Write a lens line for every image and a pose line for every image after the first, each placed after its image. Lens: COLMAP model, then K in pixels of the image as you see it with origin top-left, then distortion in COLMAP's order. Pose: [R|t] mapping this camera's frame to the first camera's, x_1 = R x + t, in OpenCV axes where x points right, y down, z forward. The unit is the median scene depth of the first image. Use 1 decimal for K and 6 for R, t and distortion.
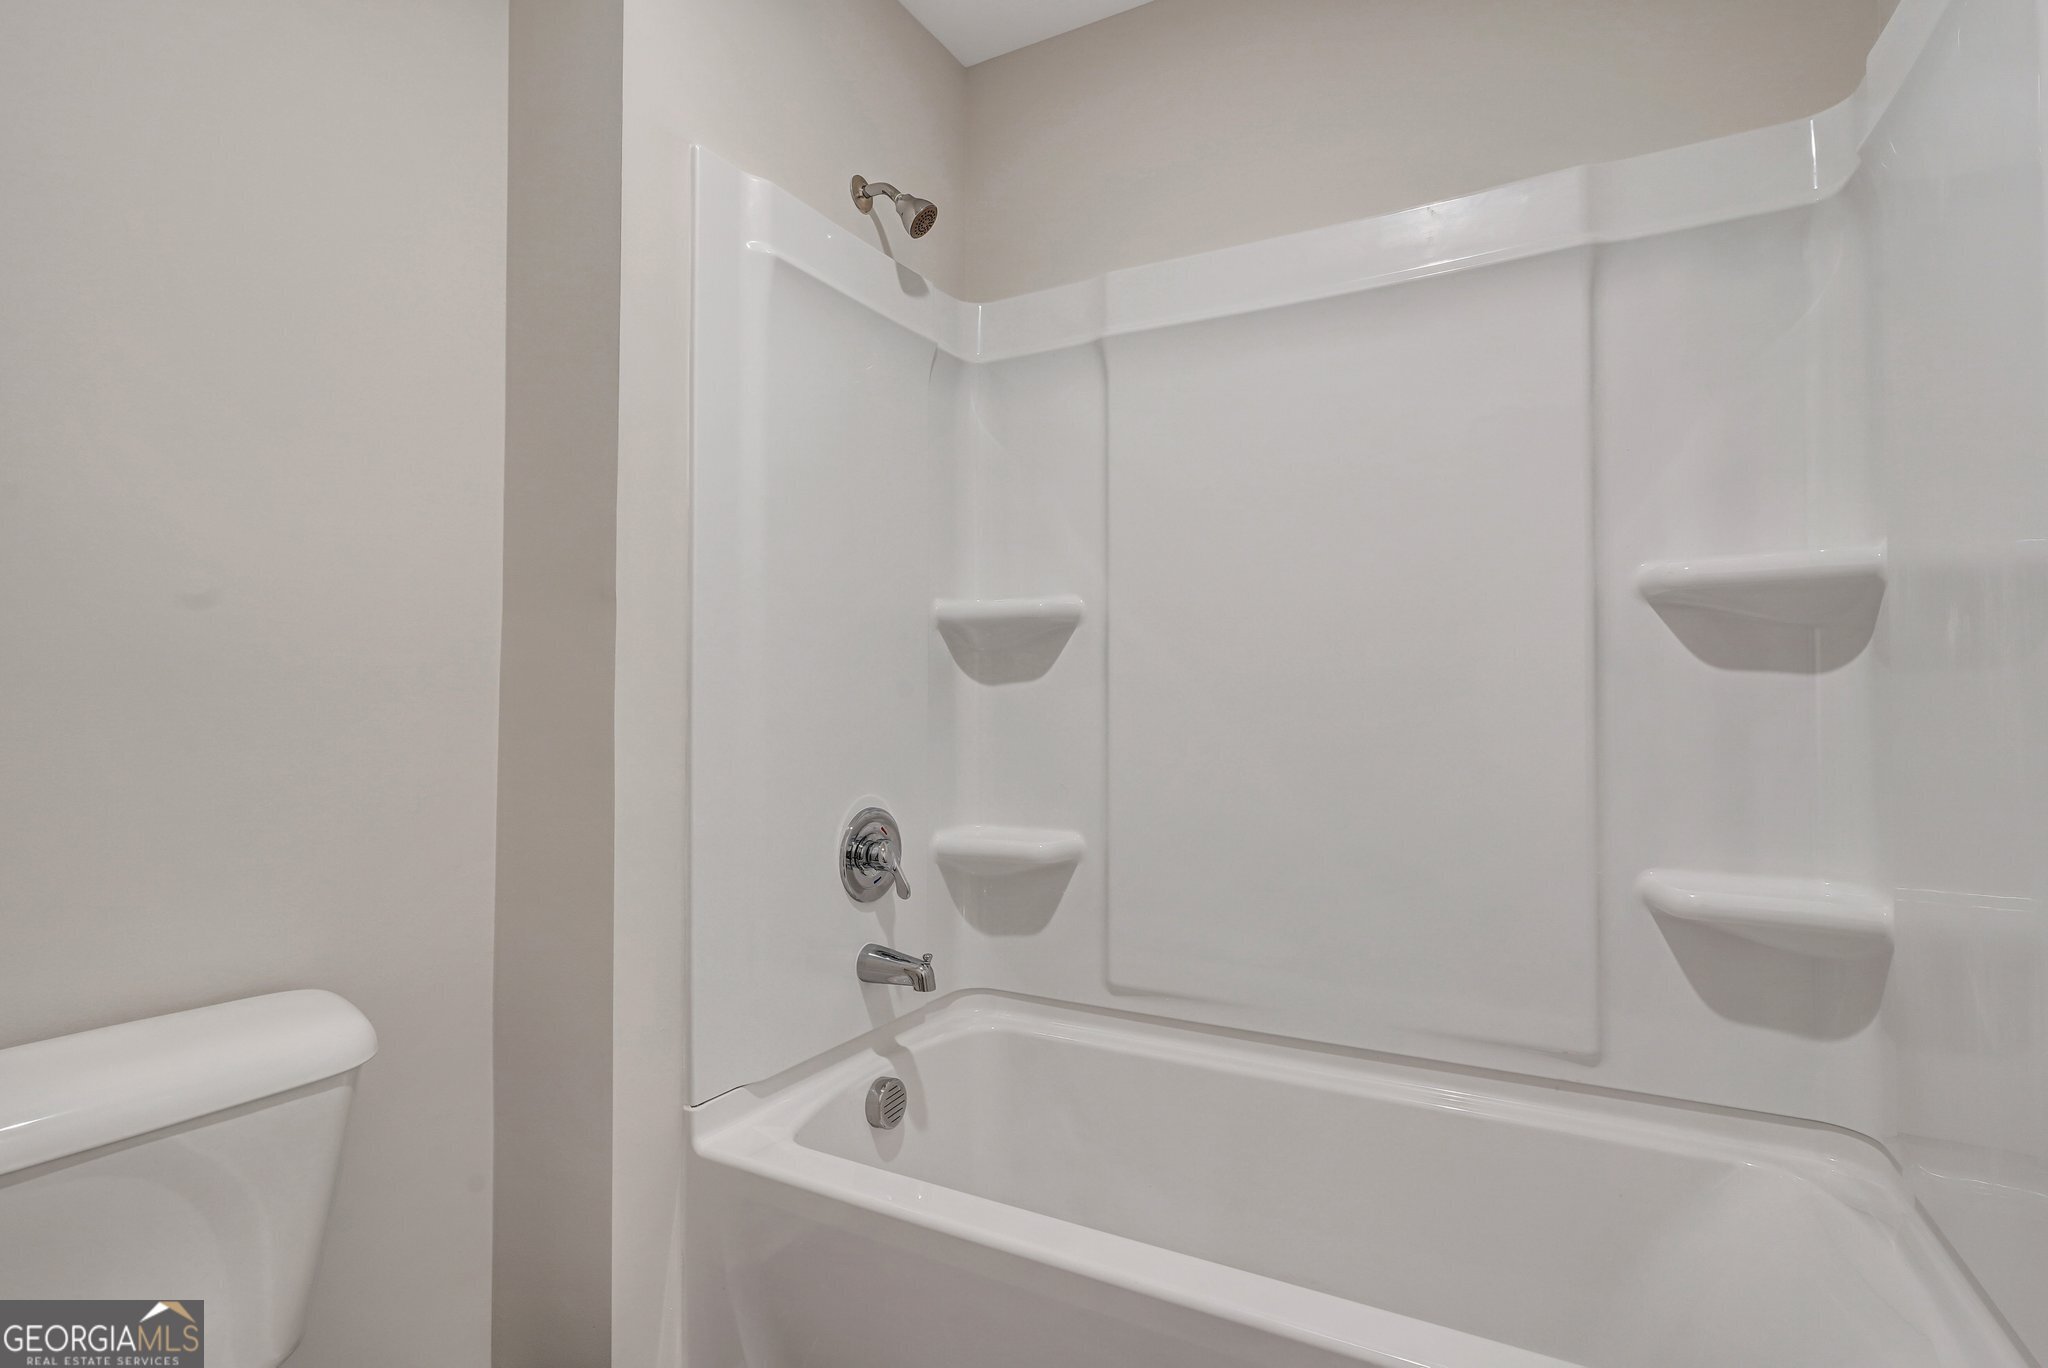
lens RADIAL K [[974.0, 0, 1024.0], [0, 974.0, 684.0], [0, 0, 1]] dist [-0.000935, 0.000902]
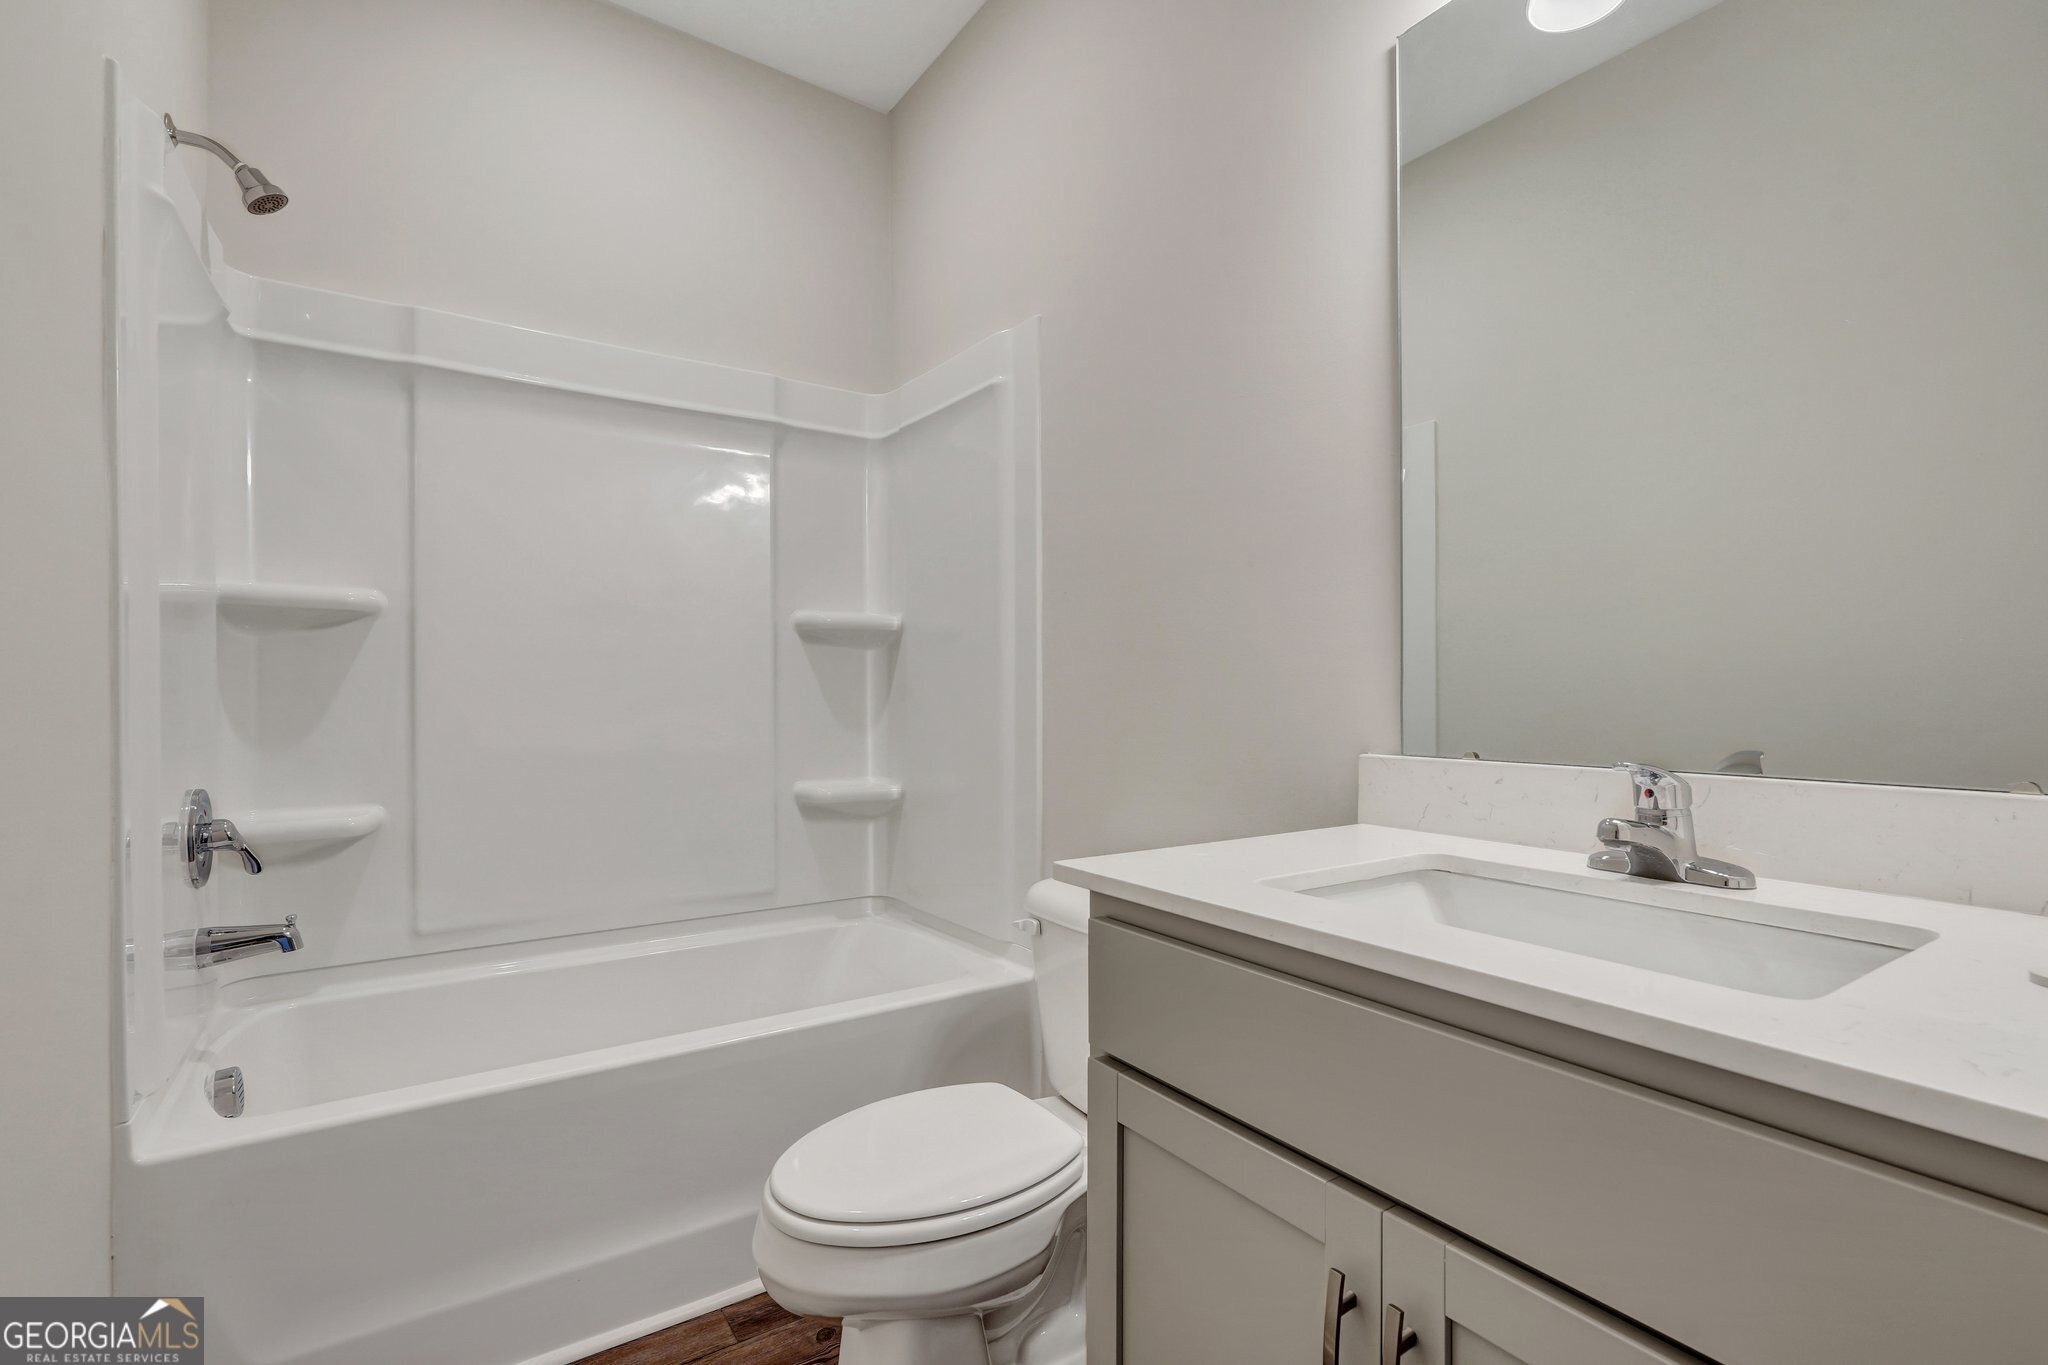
lens RADIAL K [[923.7, 0, 1013.0], [0, 923.7, 685.2], [0, 0, 1]] dist [0.001599, 0.000271]
pose [[0.458688, 0.003380, 0.888591, -0.596113], [-0.017471, 0.999834, 0.005216, -0.003027], [-0.888425, -0.017917, 0.458671, -0.117557]]
